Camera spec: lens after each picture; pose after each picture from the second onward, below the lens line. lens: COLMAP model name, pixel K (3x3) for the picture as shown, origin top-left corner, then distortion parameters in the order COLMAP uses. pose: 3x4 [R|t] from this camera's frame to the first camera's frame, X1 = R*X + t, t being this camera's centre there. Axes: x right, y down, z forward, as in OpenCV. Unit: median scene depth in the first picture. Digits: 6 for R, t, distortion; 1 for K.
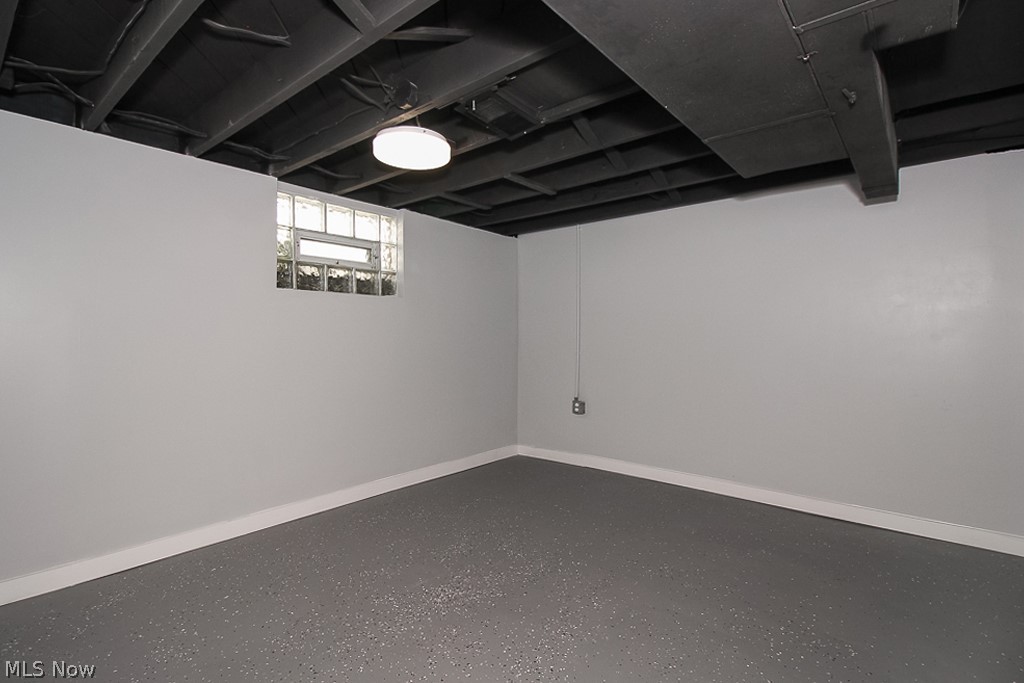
lens RADIAL K [[494.1, 0, 515.1], [0, 494.1, 339.4], [0, 0, 1]] dist [0.002877, -0.000599]
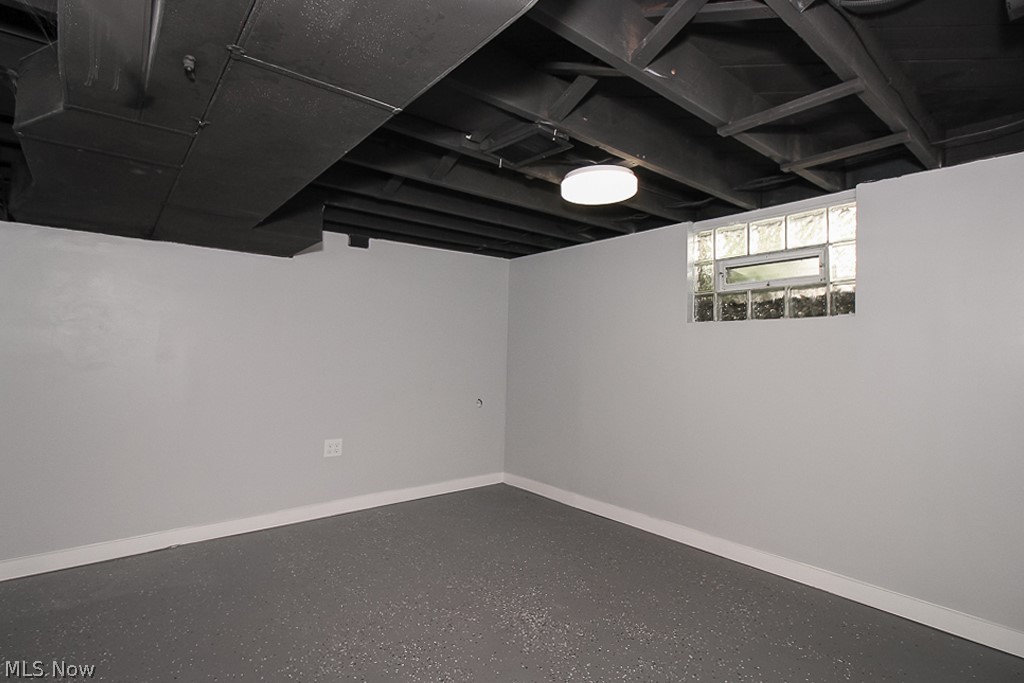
lens RADIAL K [[494.1, 0, 515.3], [0, 494.1, 343.0], [0, 0, 1]] dist [0.002877, -0.000599]
pose [[-0.185110, -0.033151, -0.982159, 0.556412], [-0.026248, 0.999241, -0.028781, -0.016059], [0.982367, 0.020452, -0.185839, 0.714418]]
